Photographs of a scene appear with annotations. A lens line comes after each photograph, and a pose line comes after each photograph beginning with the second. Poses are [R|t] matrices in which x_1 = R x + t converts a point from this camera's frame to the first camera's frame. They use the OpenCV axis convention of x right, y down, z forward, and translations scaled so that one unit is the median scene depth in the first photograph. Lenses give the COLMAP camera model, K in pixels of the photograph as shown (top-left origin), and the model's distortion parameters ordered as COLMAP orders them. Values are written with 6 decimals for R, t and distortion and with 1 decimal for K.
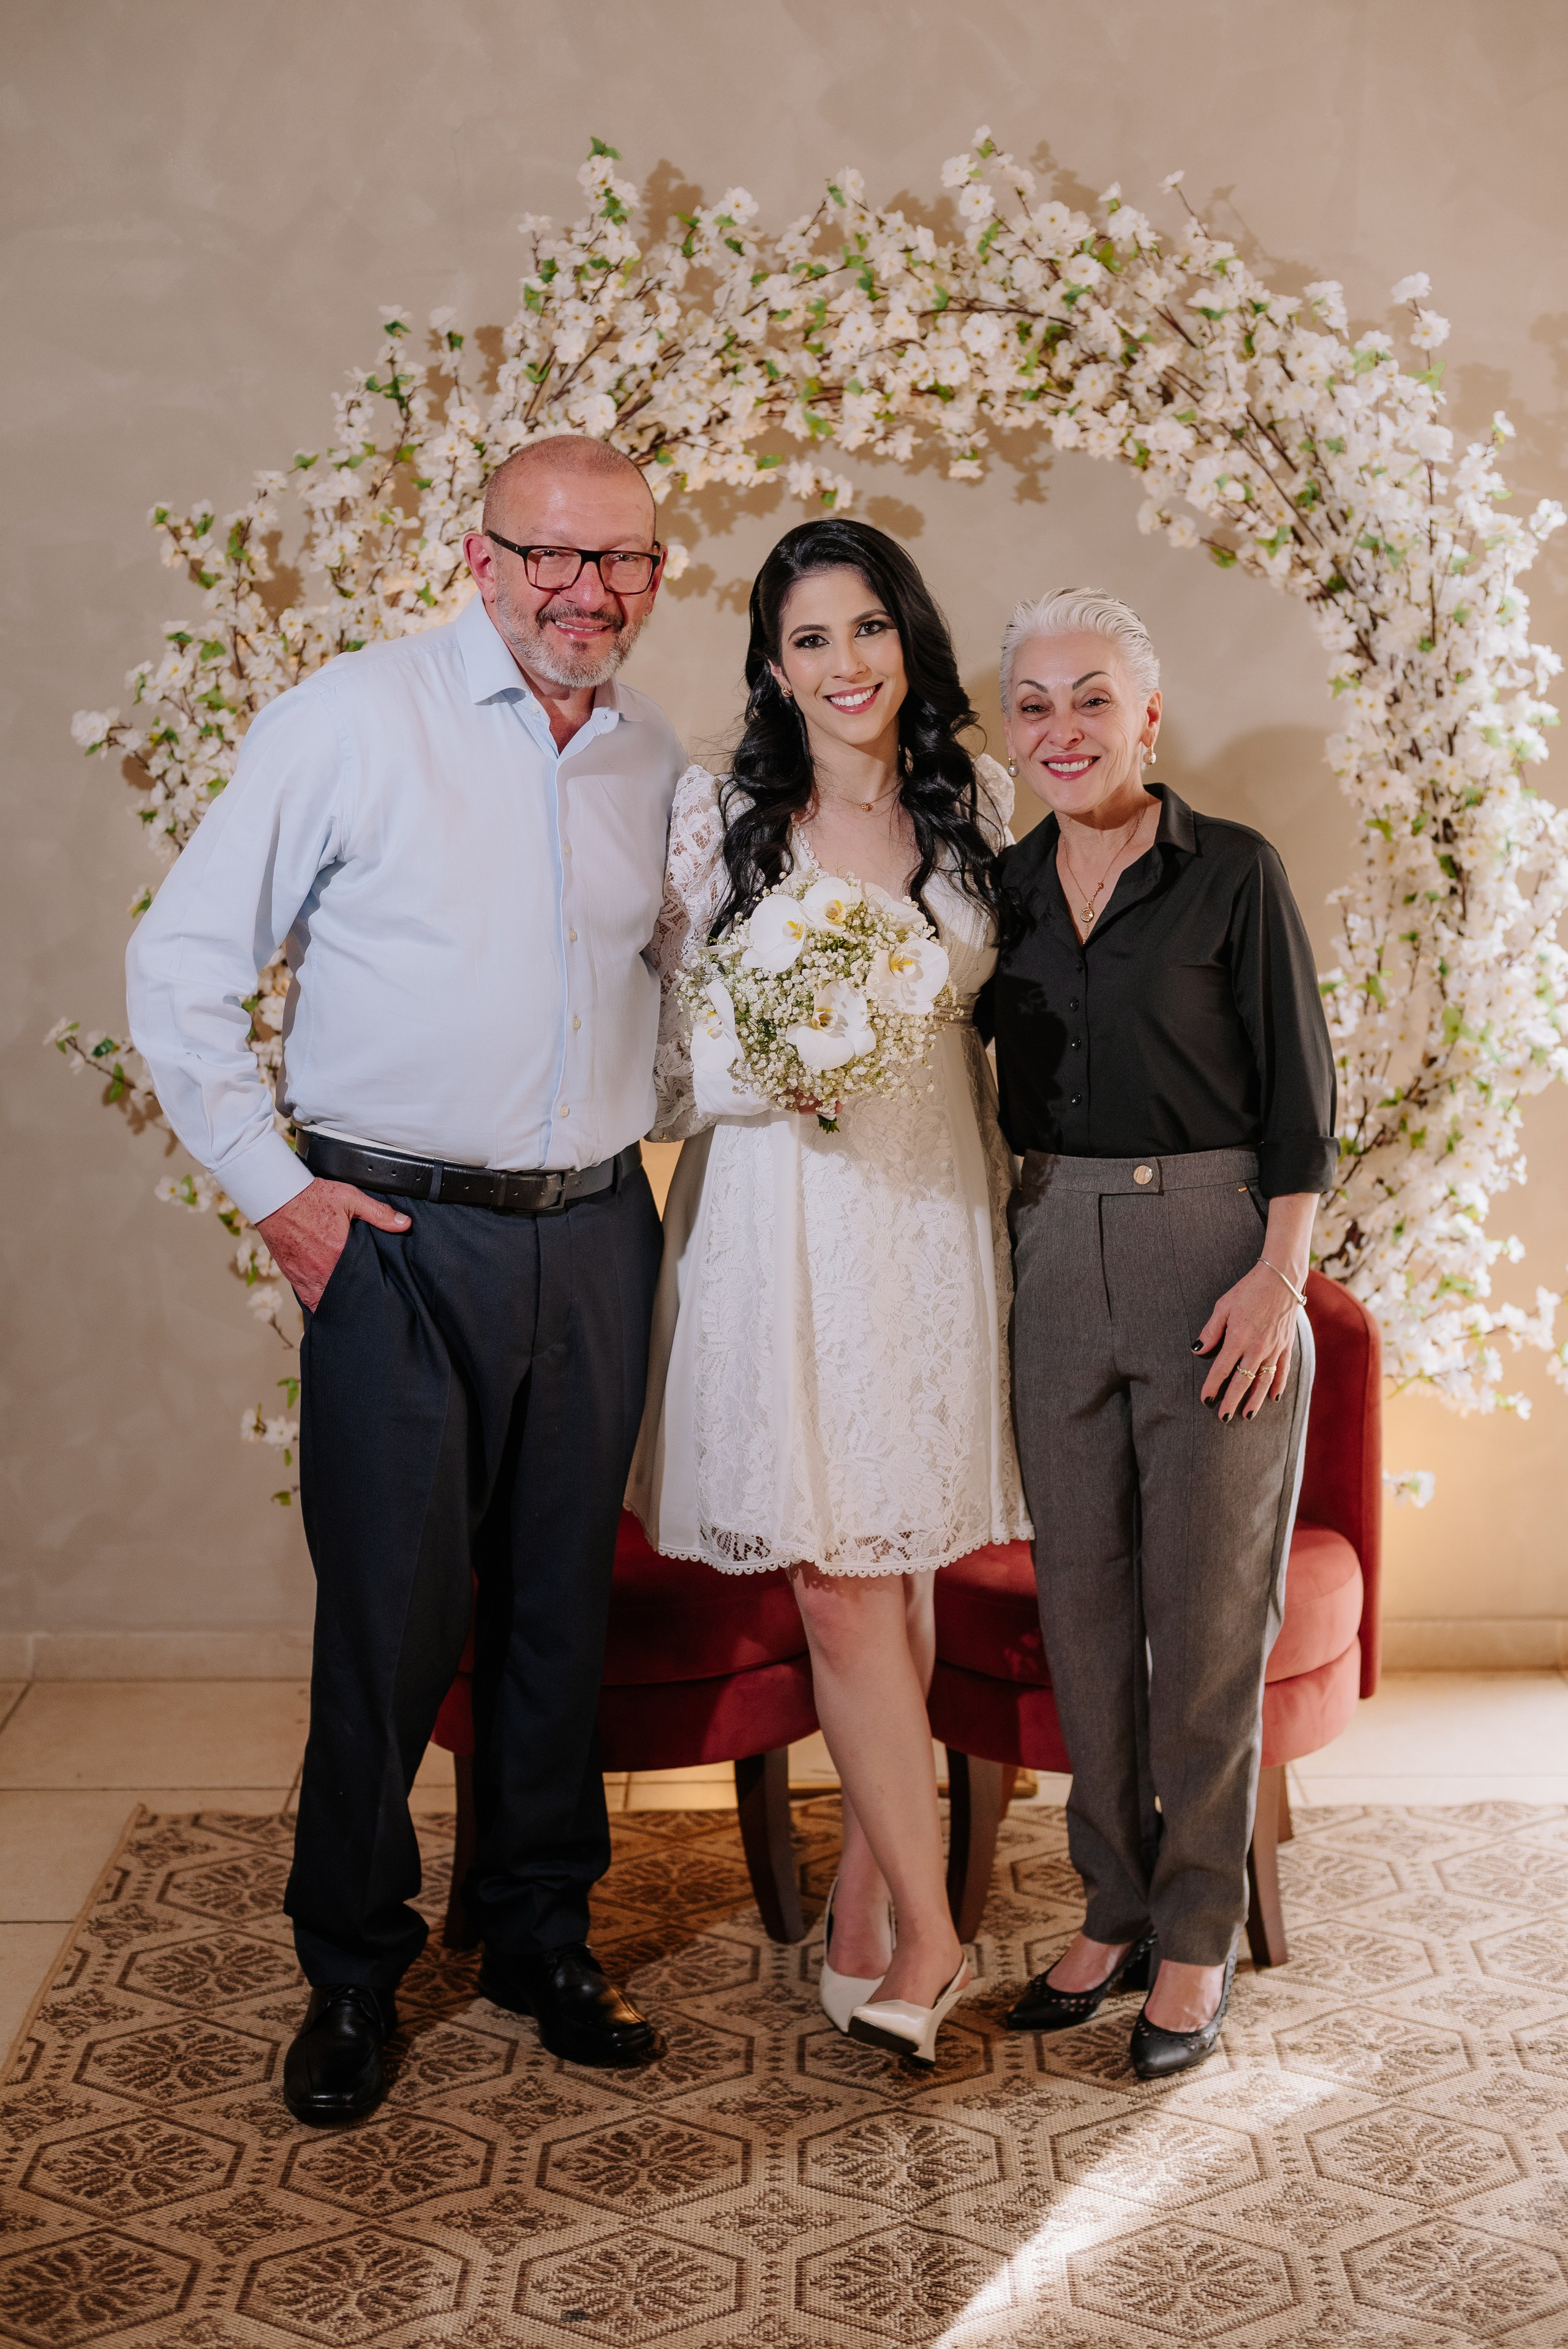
lens RADIAL K [[3305.1, 0, 784.0], [0, 3305.1, 1174.5], [0, 0, 1]] dist [-0.017378, -0.021523]
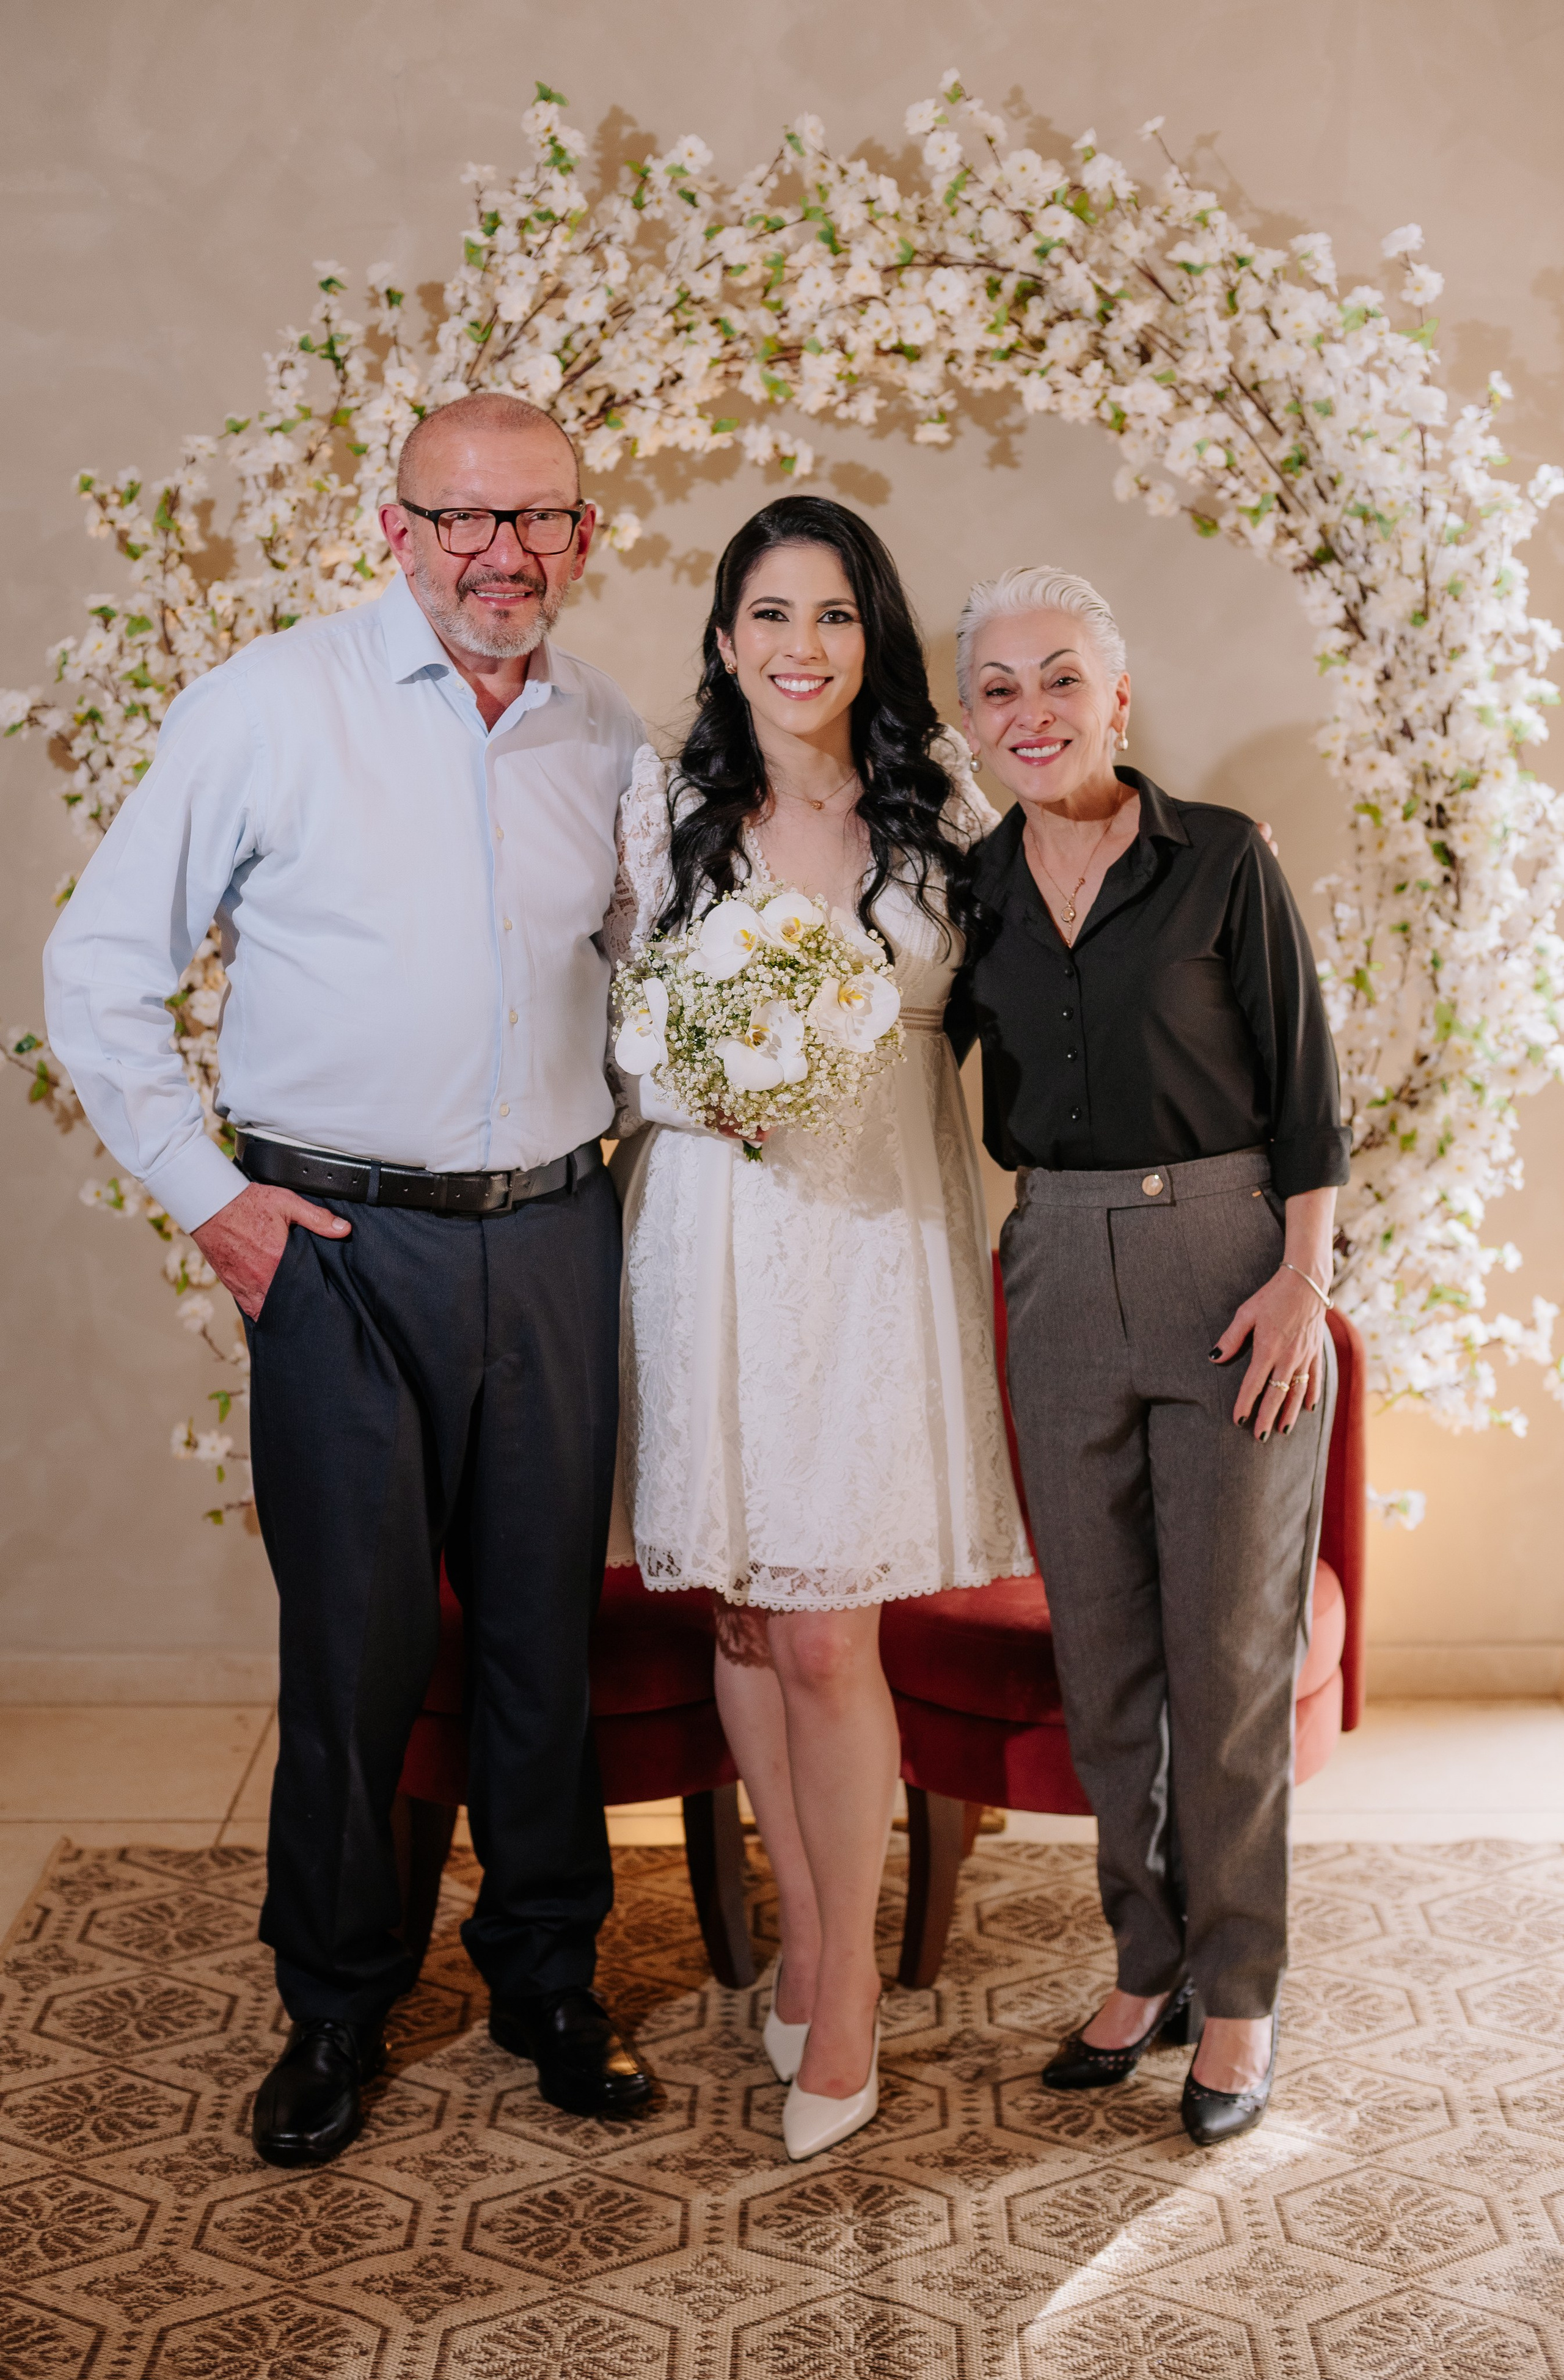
lens RADIAL K [[3422.8, 0, 757.2], [0, 3422.8, 1207.3], [0, 0, 1]] dist [-0.016910, -0.029443]
pose [[0.999960, 0.001097, -0.008827, 0.013860], [-0.000978, 0.999908, 0.013509, -0.004959], [0.008841, -0.013500, 0.999870, 0.016388]]
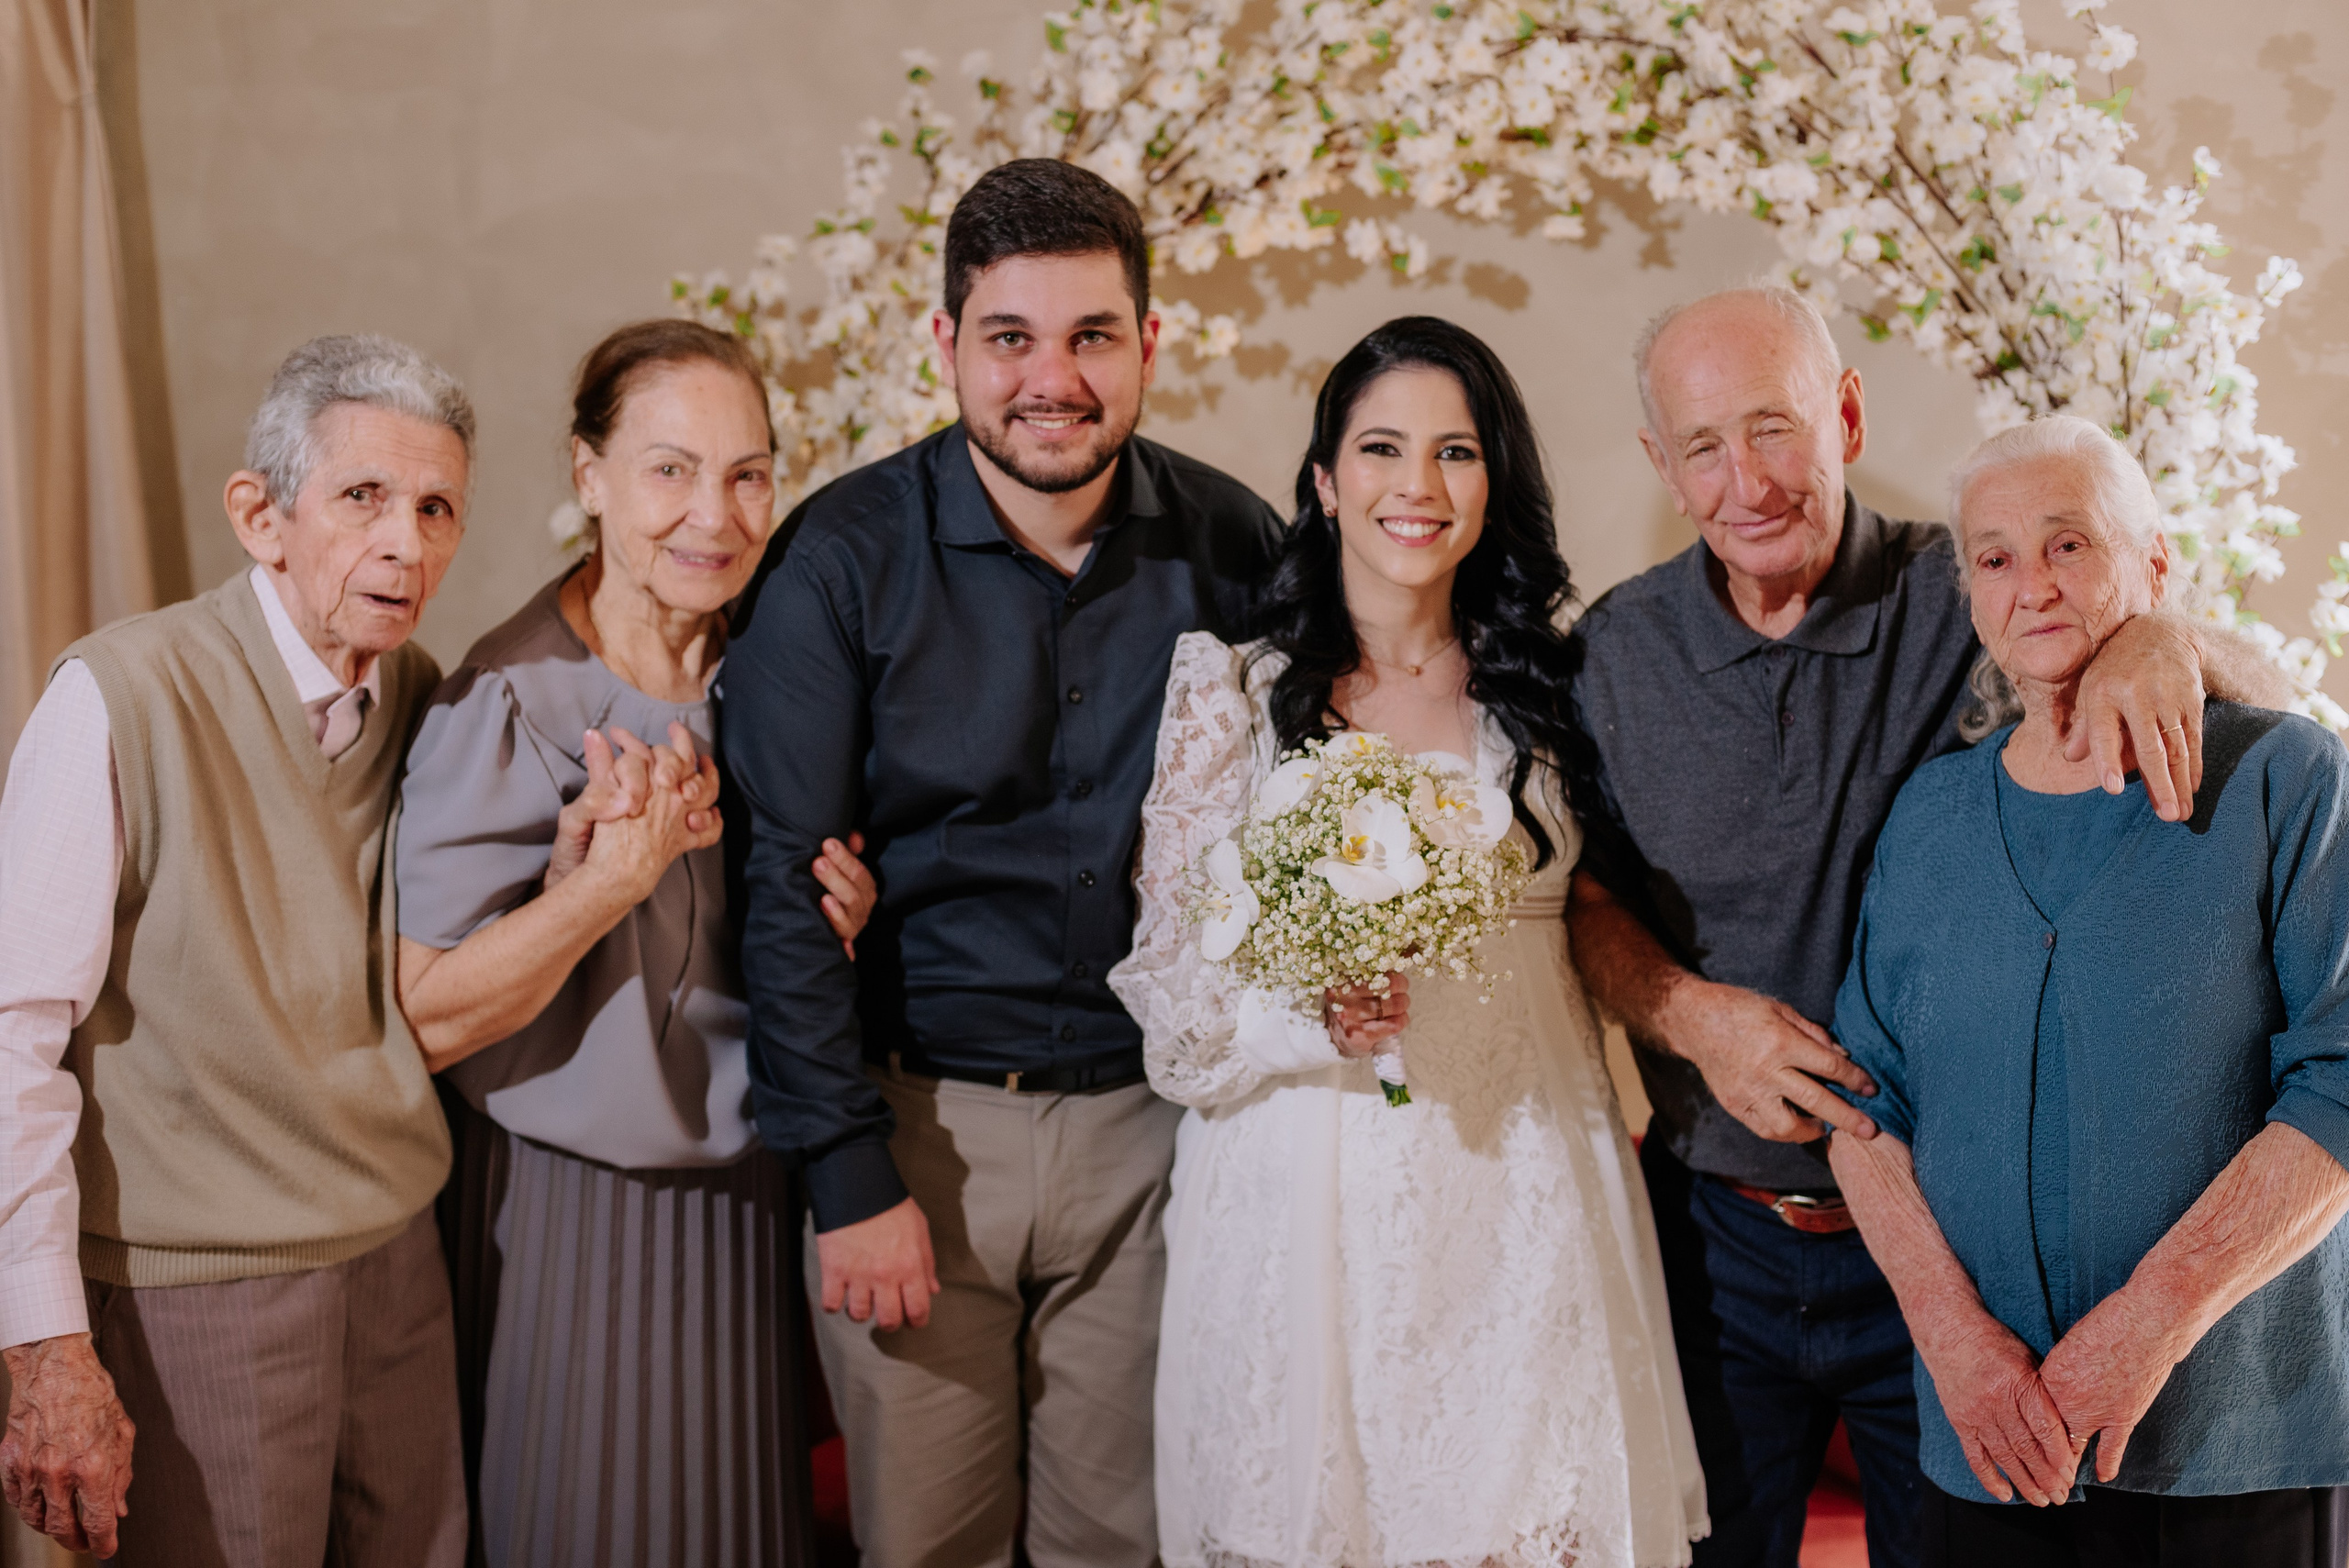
lens RADIAL K [[3368.5, 0, 1174.5], [0, 3368.5, 784.0], [0, 0, 1]] dist [0.002705, -0.151741]
pose [[0.977722, 0.024610, -0.208458, 0.143209], [-0.039830, 0.996812, -0.069130, -0.007925], [0.206092, 0.075893, 0.975585, 0.150952]]
